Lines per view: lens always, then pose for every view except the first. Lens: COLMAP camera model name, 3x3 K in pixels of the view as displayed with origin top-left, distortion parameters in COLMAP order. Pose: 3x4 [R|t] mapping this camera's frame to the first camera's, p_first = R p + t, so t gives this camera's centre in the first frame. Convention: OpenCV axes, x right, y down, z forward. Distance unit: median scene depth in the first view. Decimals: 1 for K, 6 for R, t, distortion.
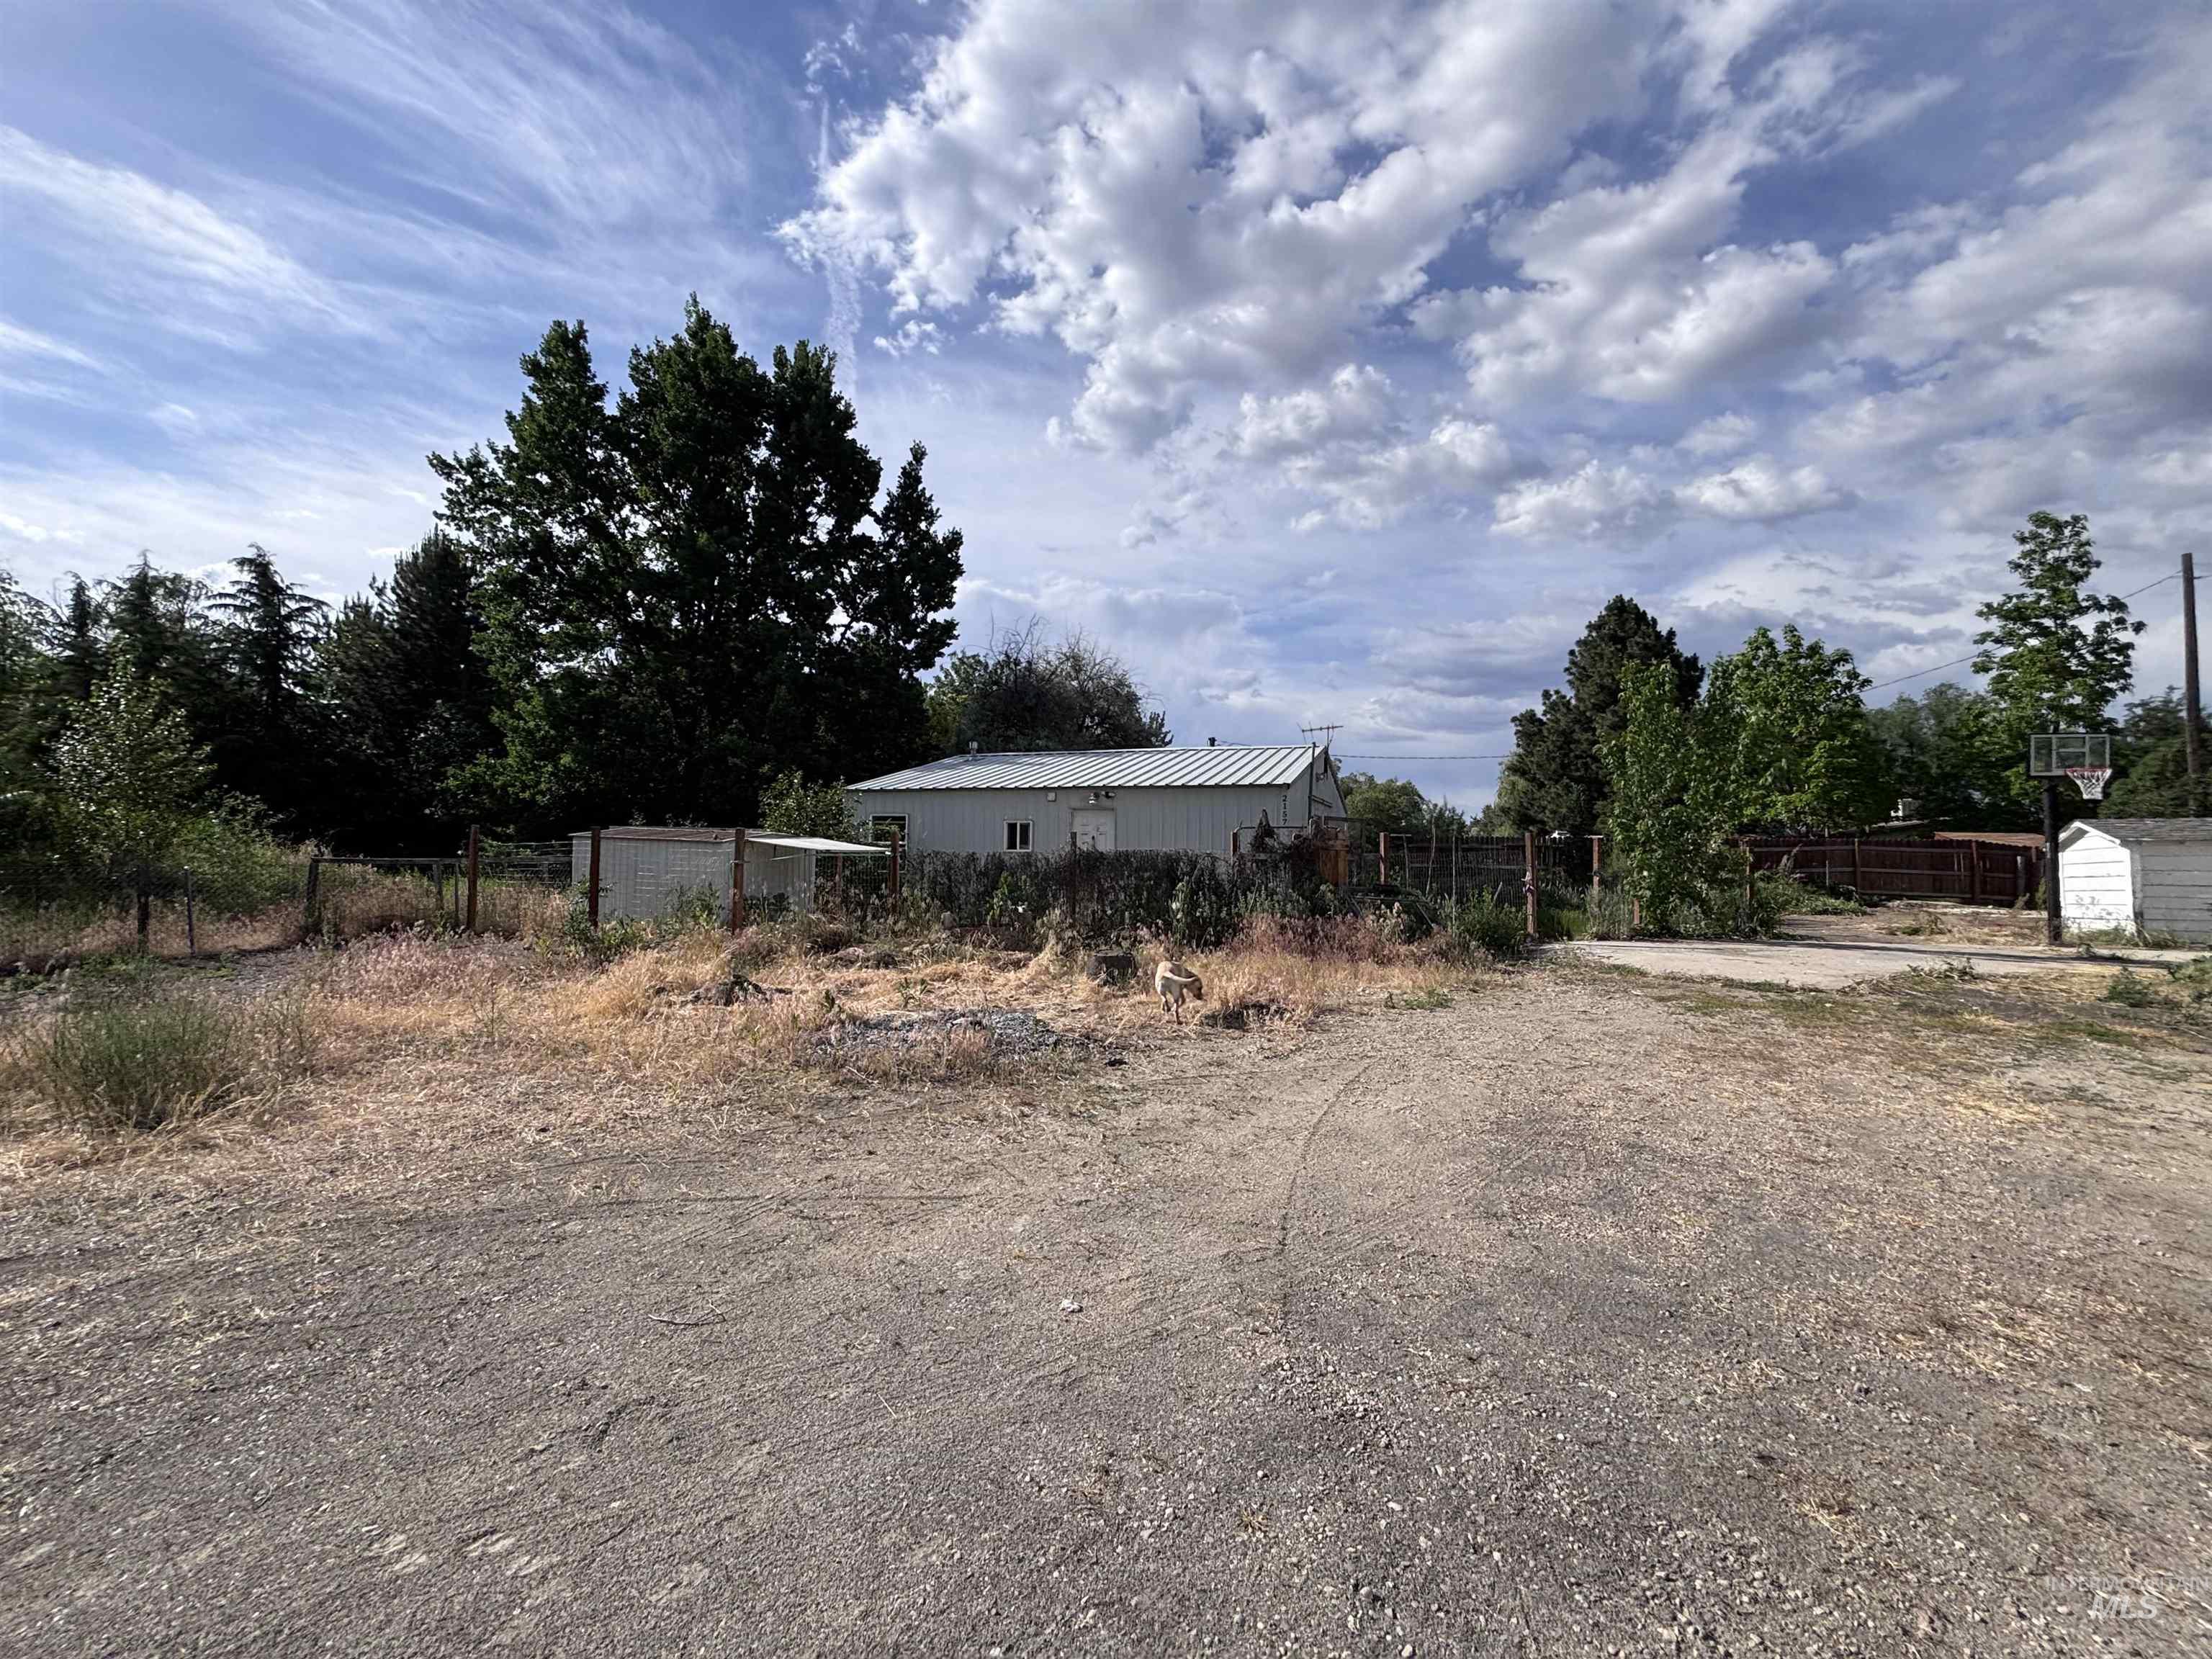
lens RADIAL K [[886.6, 0, 1104.2], [0, 886.6, 828.1], [0, 0, 1]] dist [0.000997, 0.000562]
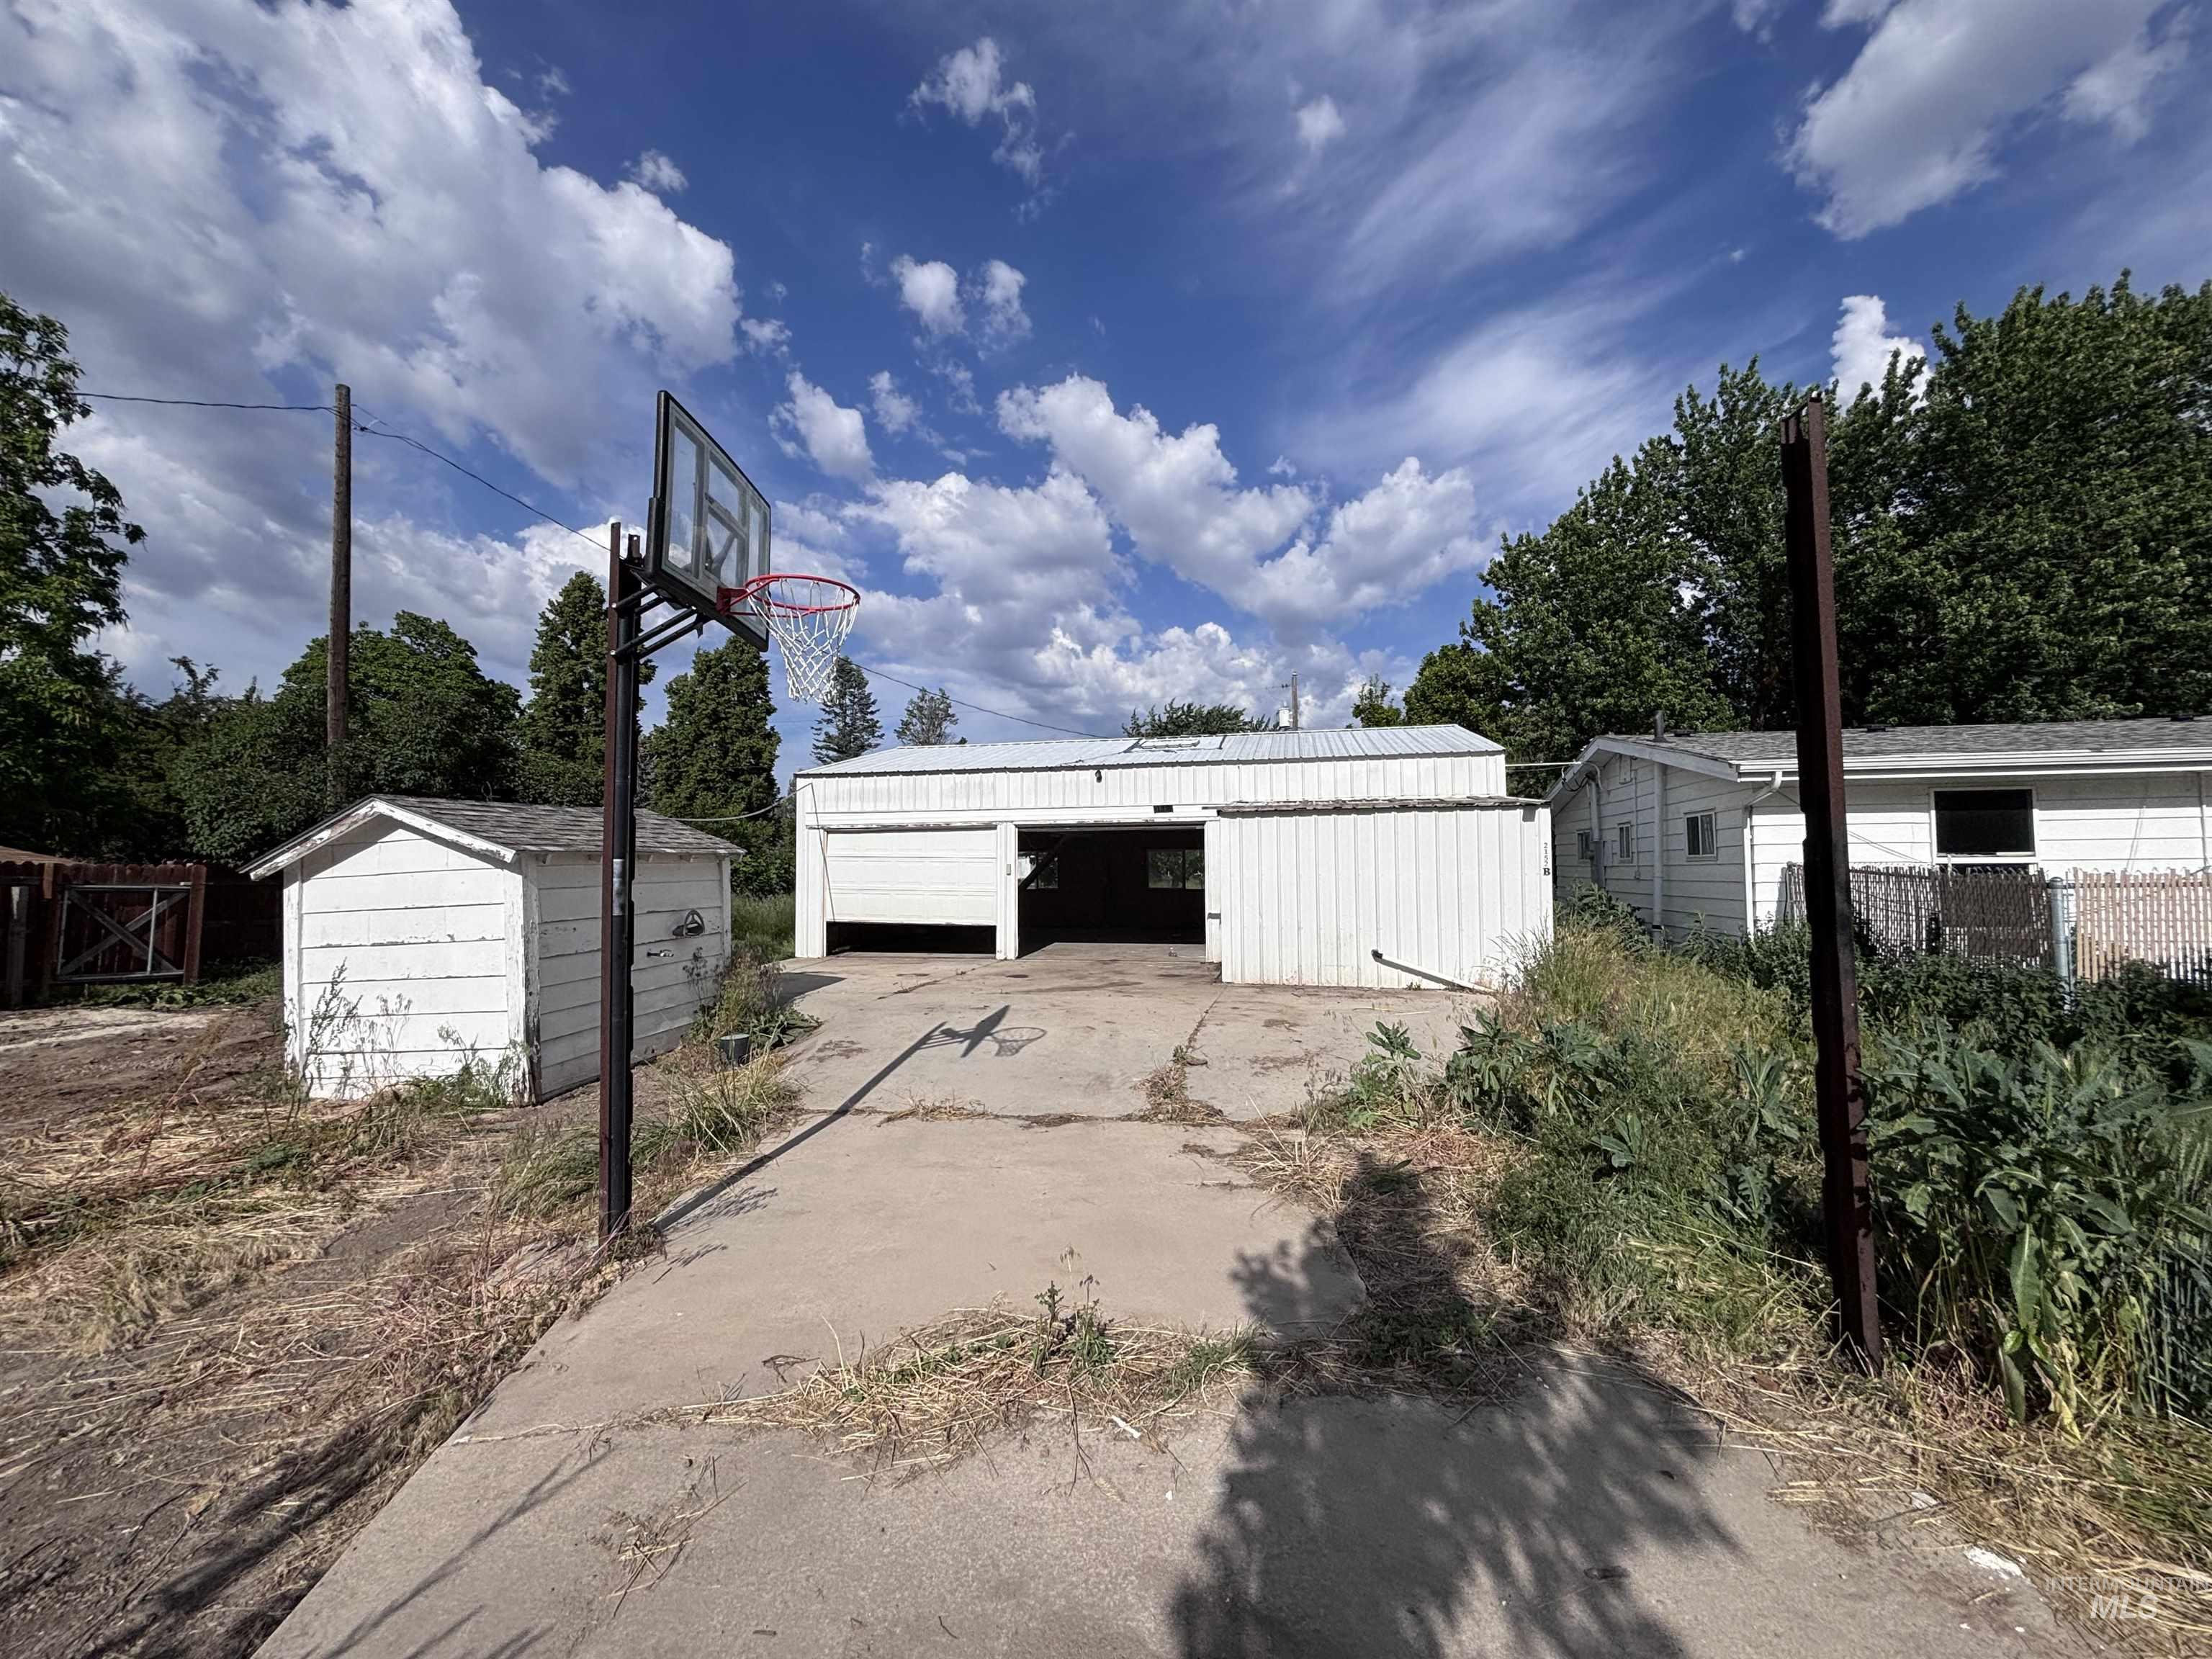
lens RADIAL K [[894.0, 0, 1099.3], [0, 894.0, 833.5], [0, 0, 1]] dist [0.003088, -0.000157]
pose [[-0.205326, 0.024465, 0.978388, 0.119601], [-0.018237, 0.999418, -0.028818, 0.002190], [-0.978524, -0.023760, -0.204760, 0.140701]]
